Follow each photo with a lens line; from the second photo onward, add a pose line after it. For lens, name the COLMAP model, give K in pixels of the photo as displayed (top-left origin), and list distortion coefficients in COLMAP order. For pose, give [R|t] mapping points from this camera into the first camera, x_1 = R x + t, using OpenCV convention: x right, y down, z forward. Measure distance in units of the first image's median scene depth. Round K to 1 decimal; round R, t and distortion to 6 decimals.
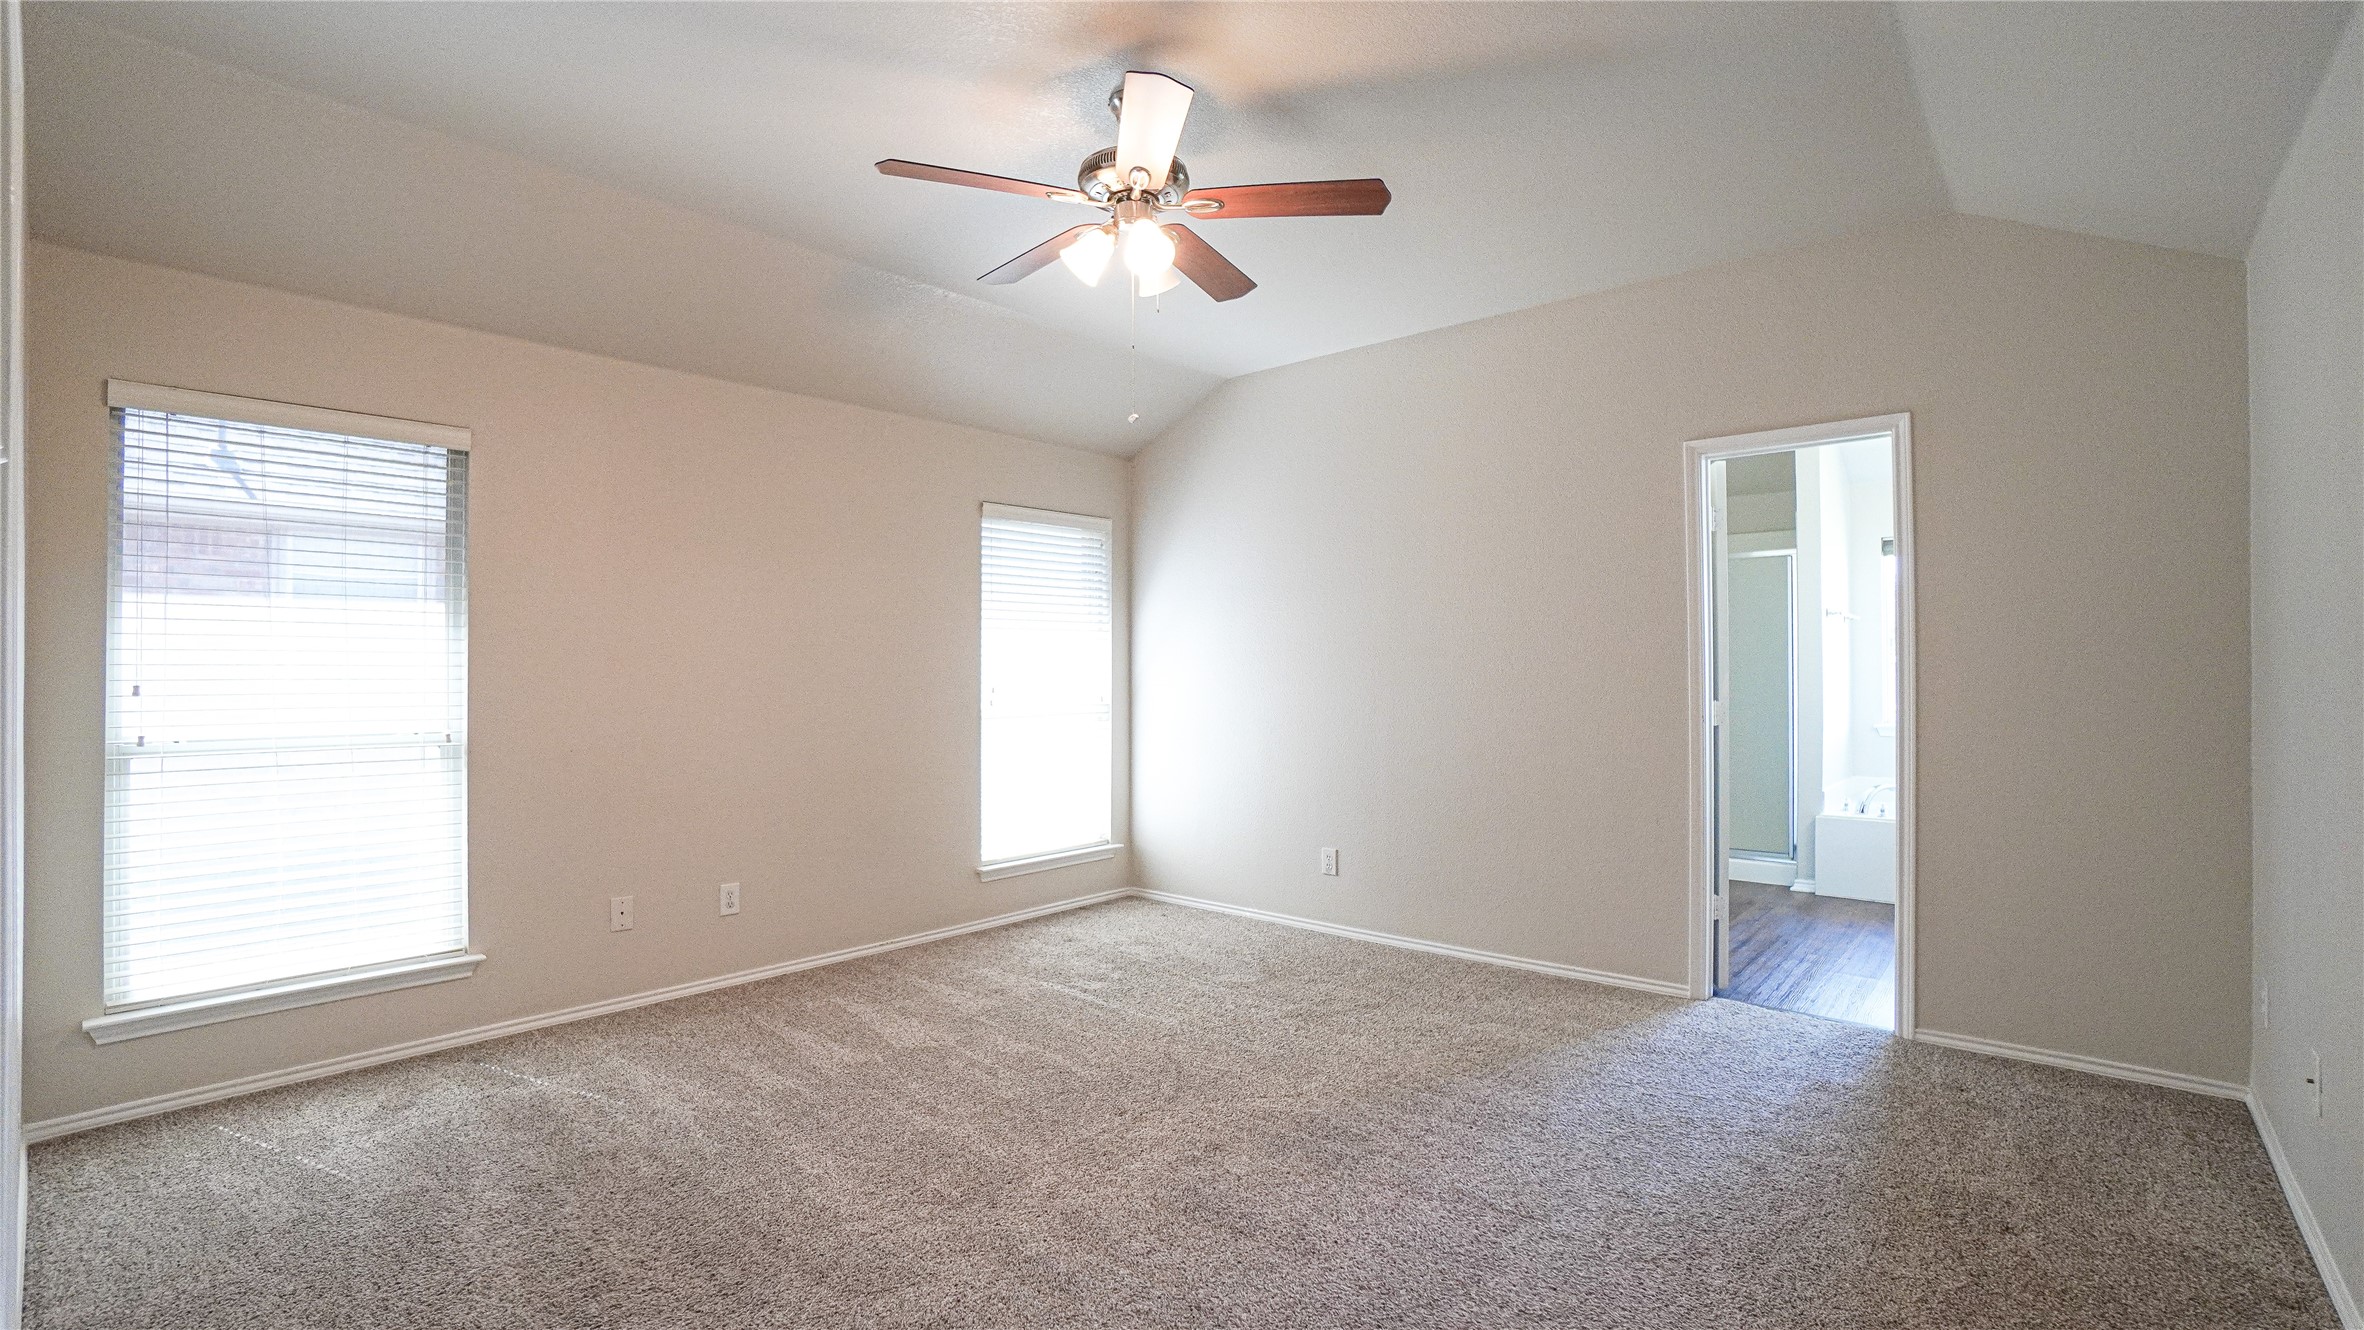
lens RADIAL K [[1049.1, 0, 1160.7], [0, 1049.1, 669.8], [0, 0, 1]] dist [-0.051023, 0.016880]
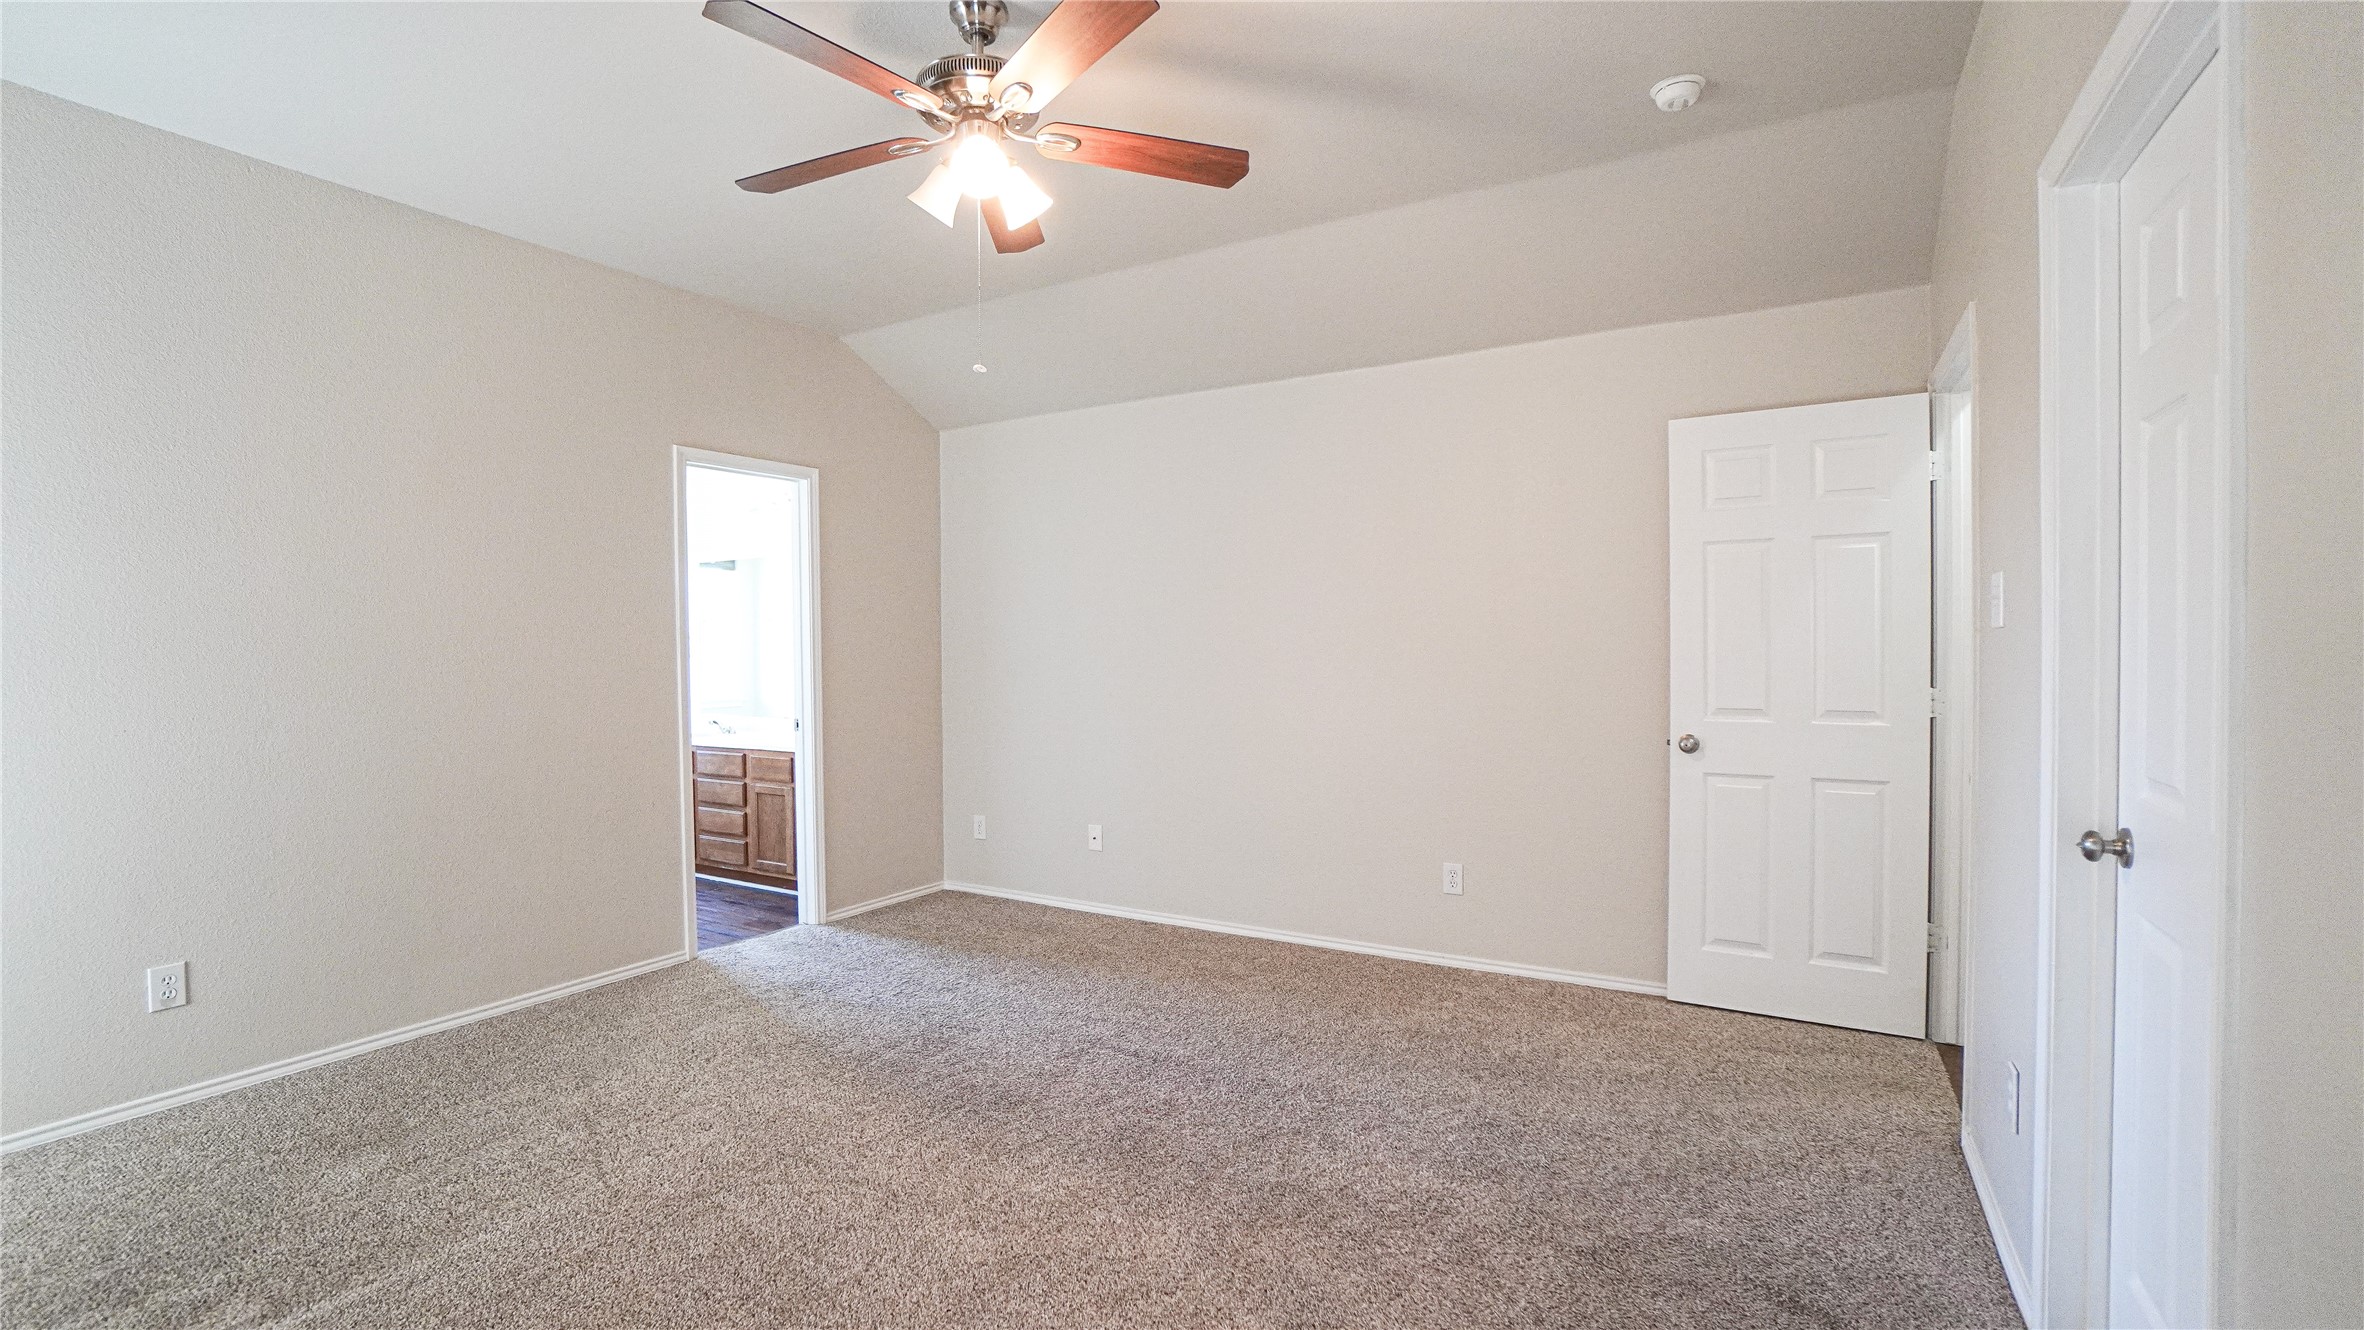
lens RADIAL K [[1049.1, 0, 1174.4], [0, 1049.1, 668.7], [0, 0, 1]] dist [-0.051023, 0.016880]
pose [[-0.192581, -0.012715, 0.981199, -0.725364], [0.005195, 0.999889, 0.013977, -0.000024], [-0.981267, 0.007789, -0.192494, 0.794488]]
